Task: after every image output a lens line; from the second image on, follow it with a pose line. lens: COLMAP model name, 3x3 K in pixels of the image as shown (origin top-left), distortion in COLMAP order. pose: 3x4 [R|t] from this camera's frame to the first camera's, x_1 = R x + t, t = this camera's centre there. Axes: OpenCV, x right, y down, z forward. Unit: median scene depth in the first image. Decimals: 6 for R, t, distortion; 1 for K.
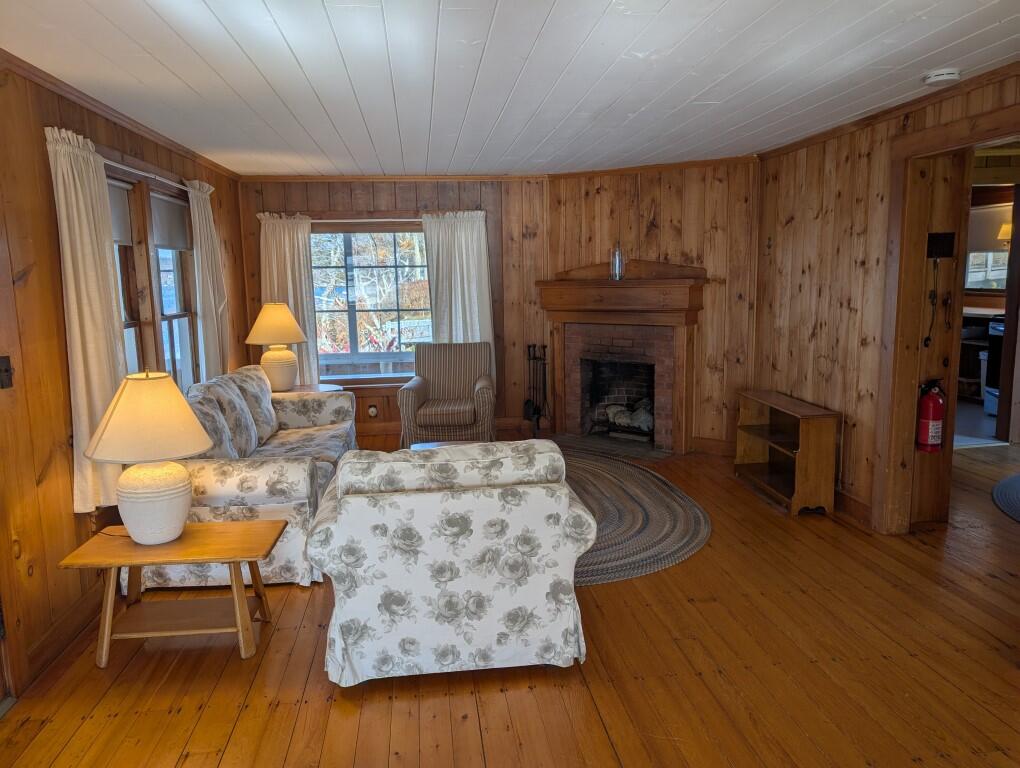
lens RADIAL K [[742.8, 0, 515.5], [0, 742.8, 376.3], [0, 0, 1]] dist [0.056842, -0.072296]
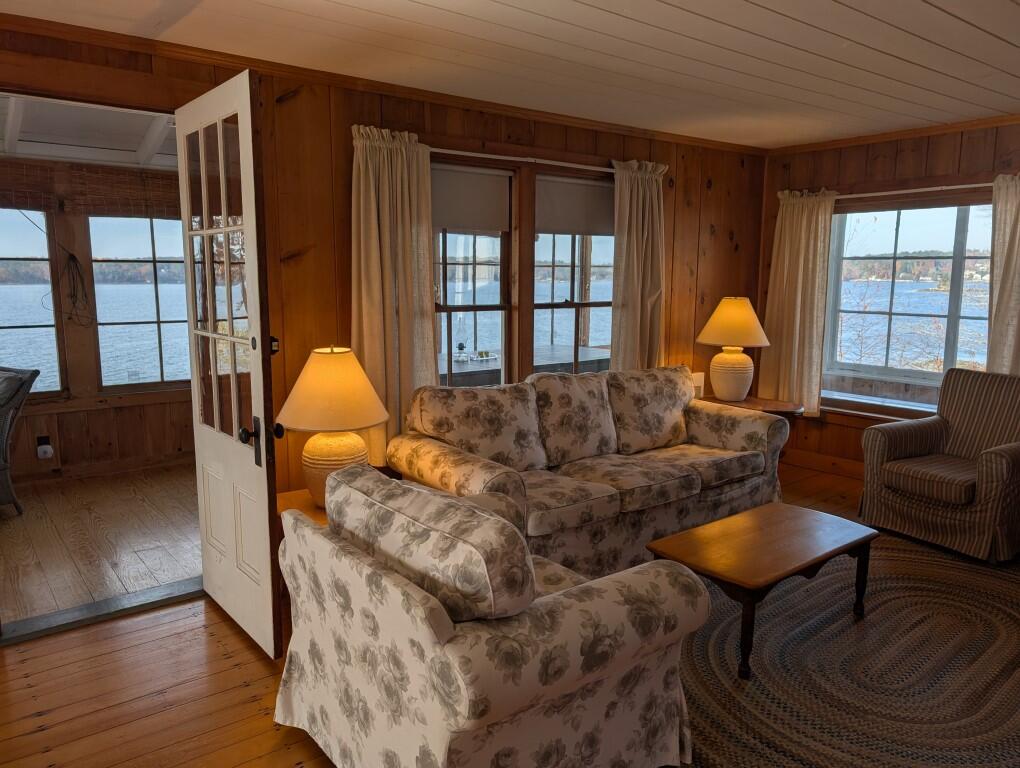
lens RADIAL K [[742.8, 0, 515.5], [0, 742.8, 376.3], [0, 0, 1]] dist [0.056842, -0.072296]
pose [[0.505000, 0.144932, -0.850864, 0.432321], [-0.138502, 0.986634, 0.085856, -0.071835], [0.851934, 0.074489, 0.518324, 0.531678]]
